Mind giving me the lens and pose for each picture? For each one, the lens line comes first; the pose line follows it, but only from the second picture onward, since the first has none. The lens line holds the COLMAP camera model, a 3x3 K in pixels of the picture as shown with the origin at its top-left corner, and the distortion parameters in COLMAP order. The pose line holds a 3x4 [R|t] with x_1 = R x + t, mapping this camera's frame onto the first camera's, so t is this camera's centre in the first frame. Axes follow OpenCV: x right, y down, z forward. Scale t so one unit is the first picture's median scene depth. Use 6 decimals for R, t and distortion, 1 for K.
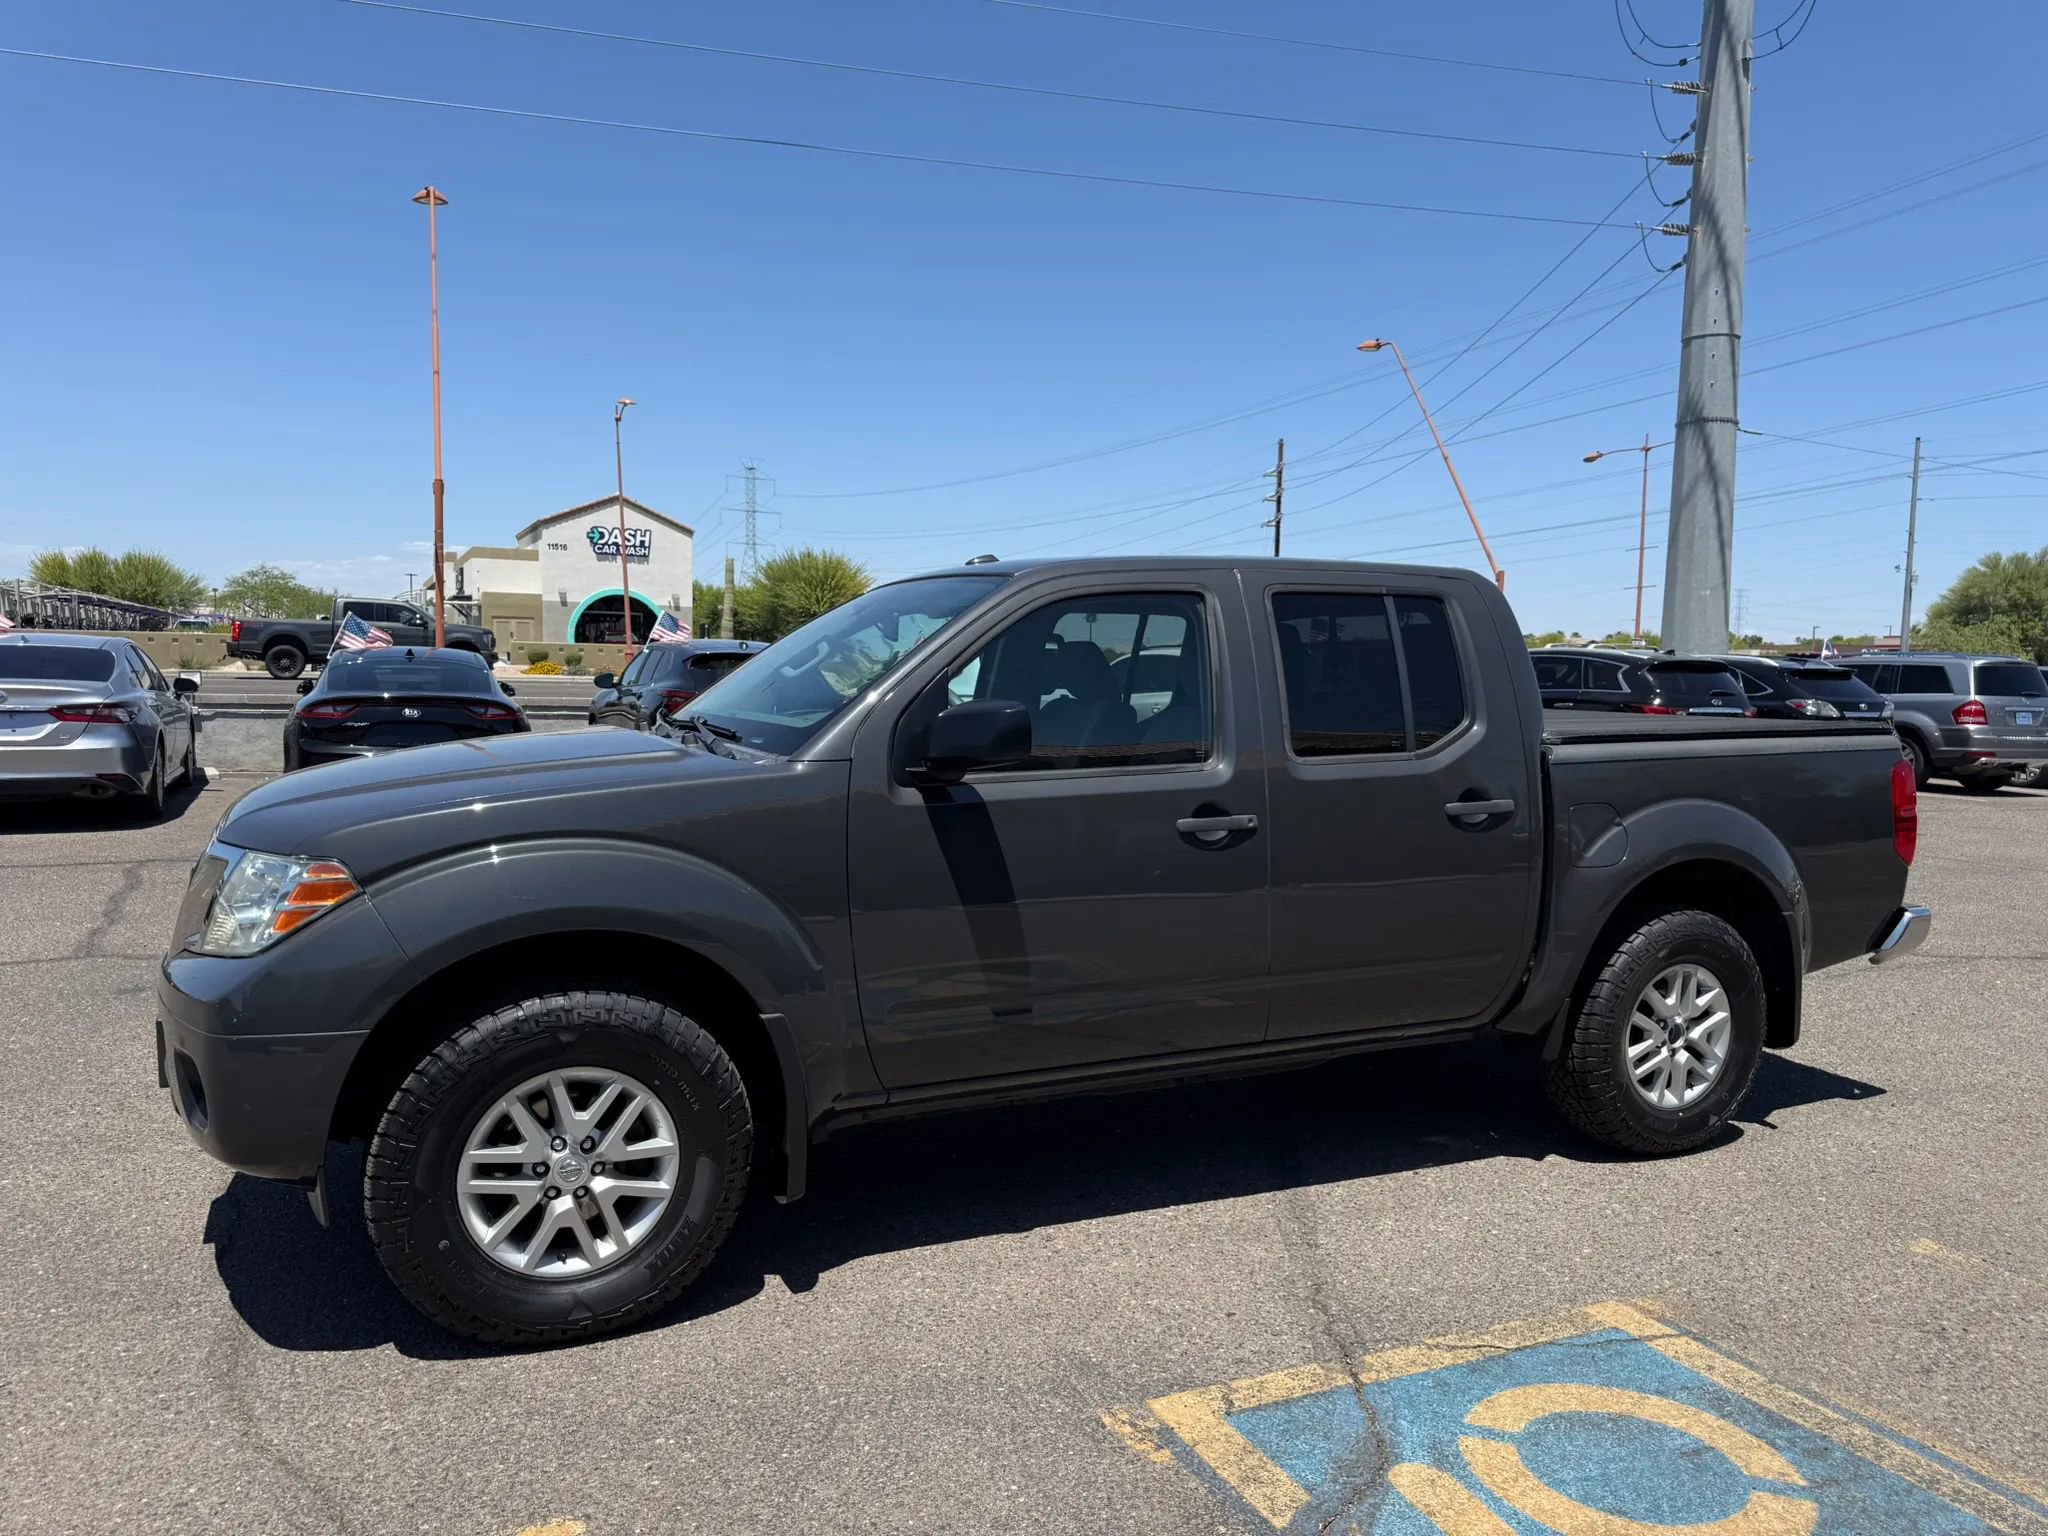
lens RADIAL K [[1455.6, 0, 1031.3], [0, 1455.6, 773.2], [0, 0, 1]] dist [0.018021, -0.021634]
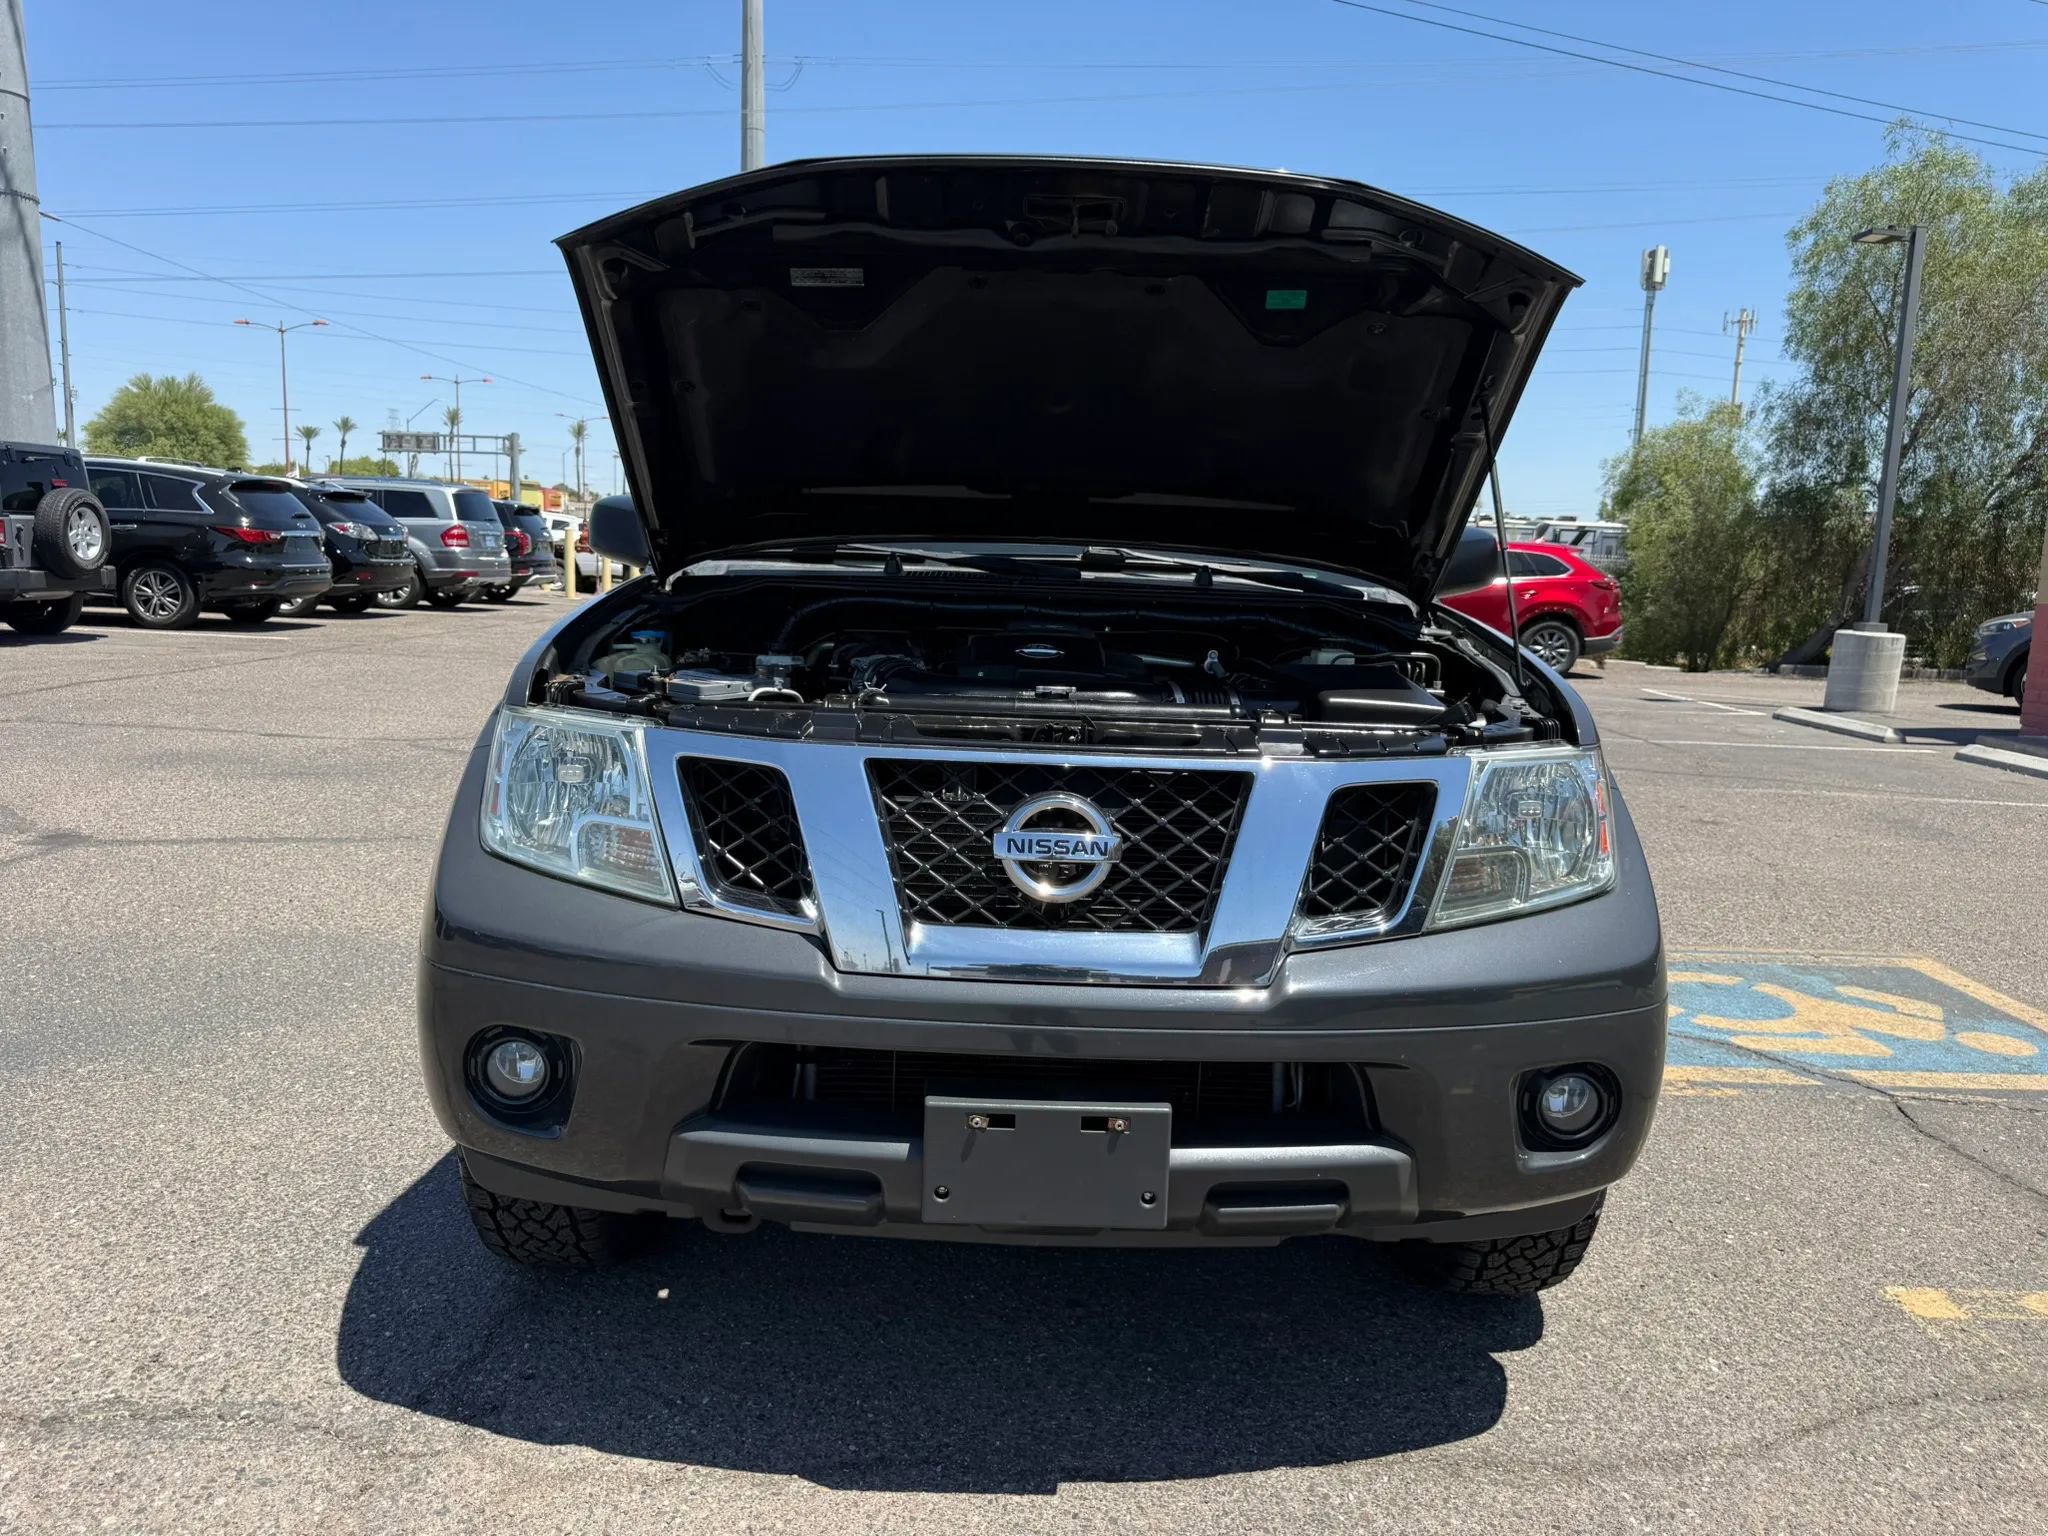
lens RADIAL K [[1455.6, 0, 1020.6], [0, 1455.6, 759.5], [0, 0, 1]] dist [0.018021, -0.021634]
pose [[0.422908, -0.136282, 0.895866, -0.885662], [0.035807, 0.990367, 0.133755, -0.029672], [-0.905465, -0.024488, 0.423714, 0.664207]]
